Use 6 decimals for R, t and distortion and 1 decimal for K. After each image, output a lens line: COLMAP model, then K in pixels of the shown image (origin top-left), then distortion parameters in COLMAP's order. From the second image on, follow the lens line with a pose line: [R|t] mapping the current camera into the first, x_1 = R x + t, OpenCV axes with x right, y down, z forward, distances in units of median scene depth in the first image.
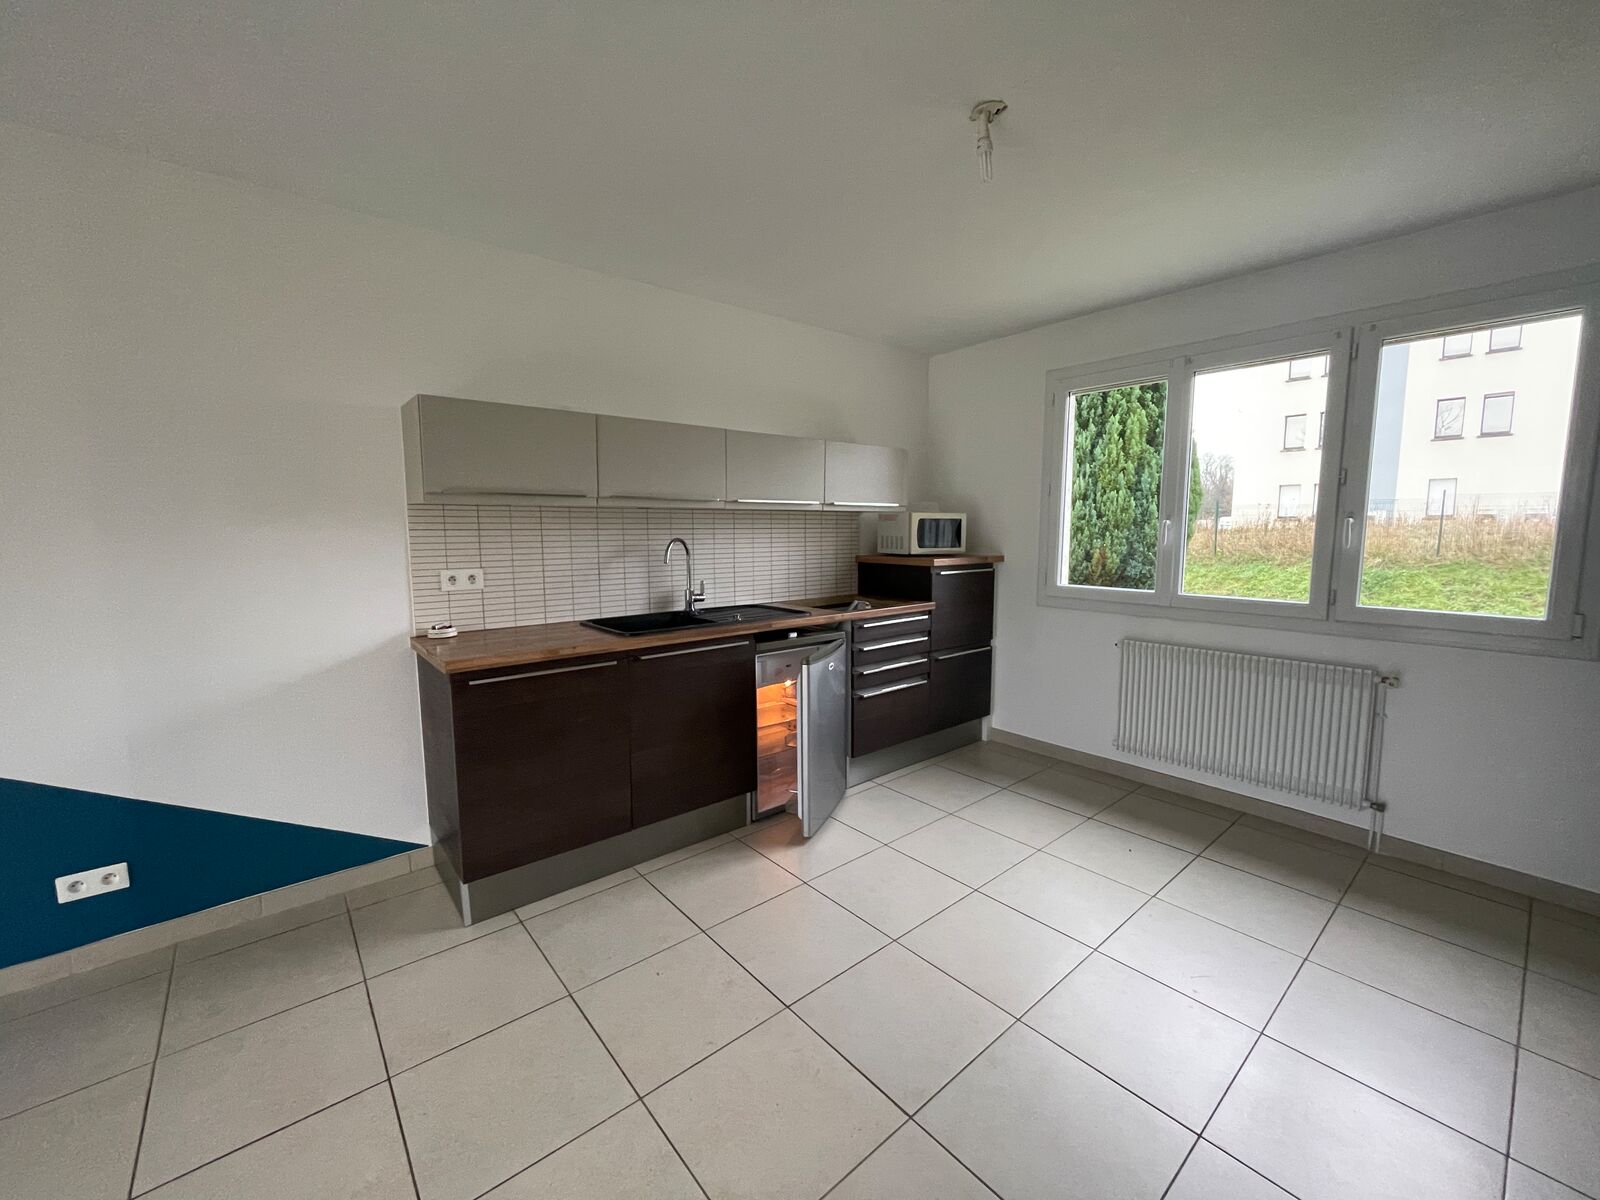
lens RADIAL K [[641.7, 0, 797.7], [0, 641.7, 606.0], [0, 0, 1]] dist [0.000578, 0.000007]
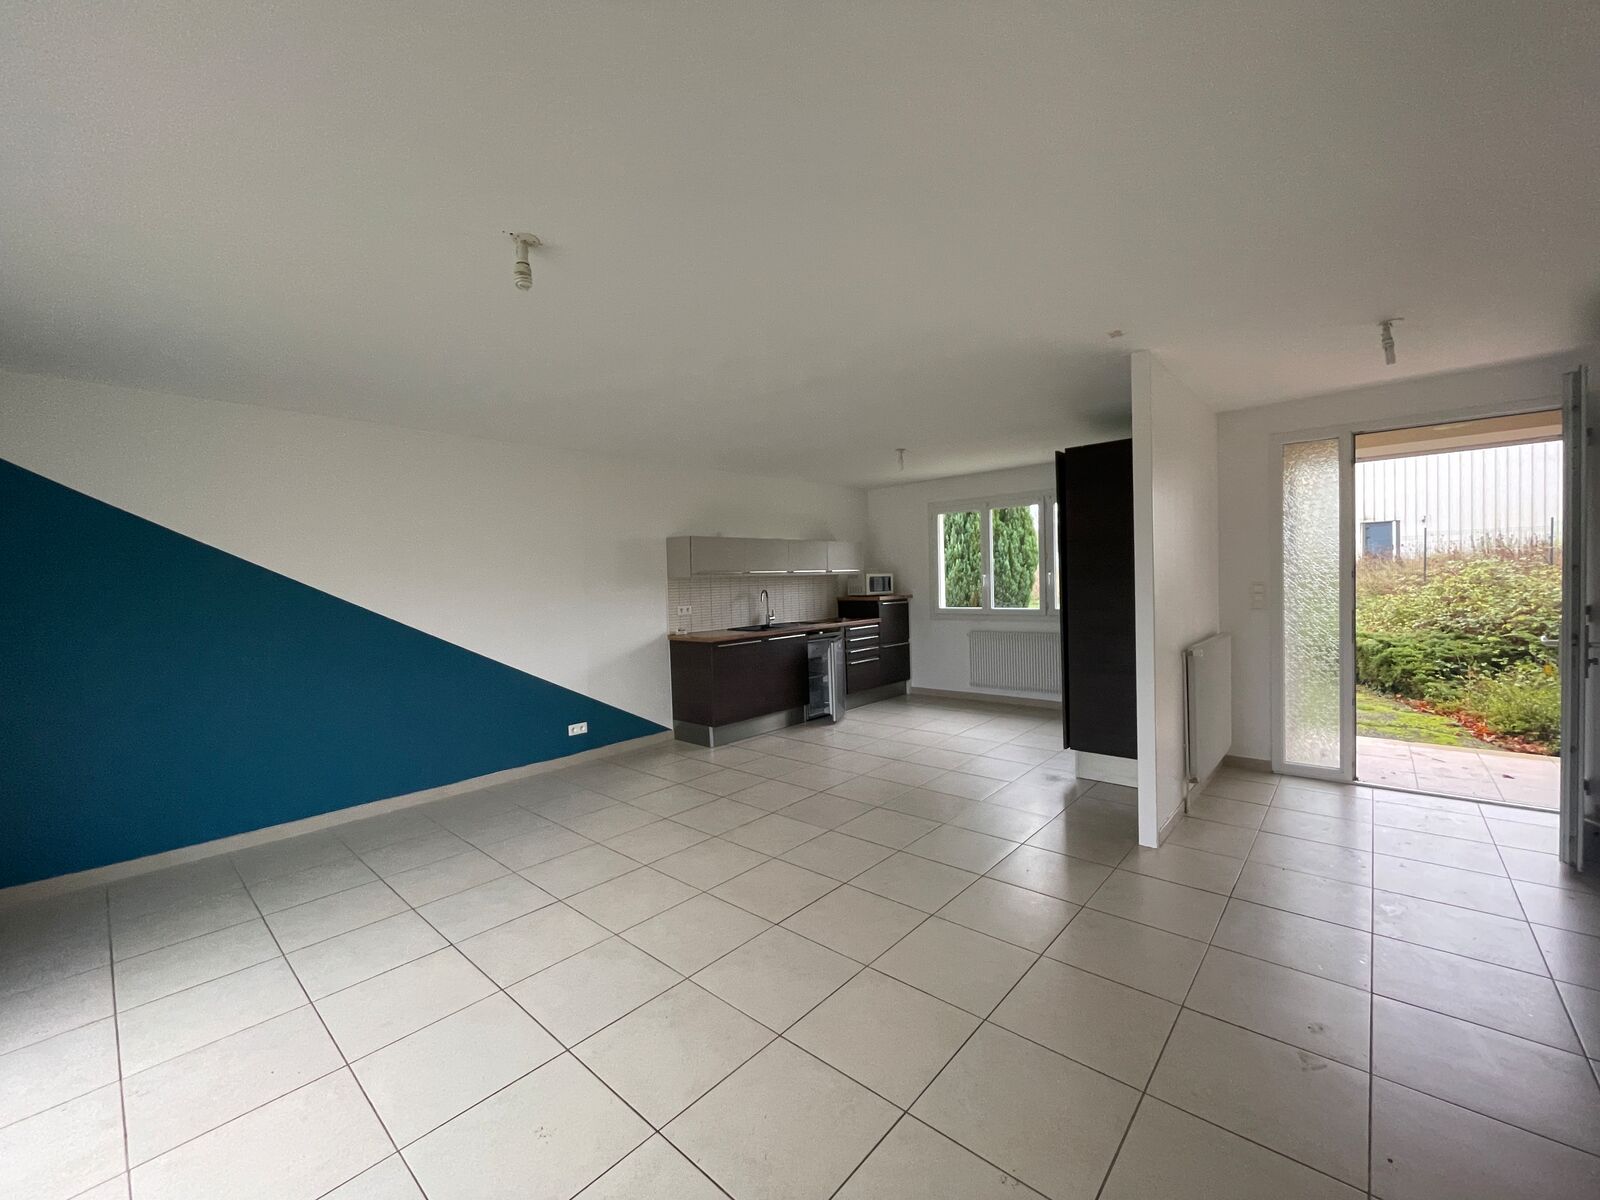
lens RADIAL K [[641.7, 0, 797.7], [0, 641.7, 606.0], [0, 0, 1]] dist [0.000578, 0.000007]
pose [[0.989763, -0.033160, 0.138816, -0.321938], [0.044646, 0.995757, -0.080466, 0.106262], [-0.135558, 0.085840, 0.987044, -0.951154]]
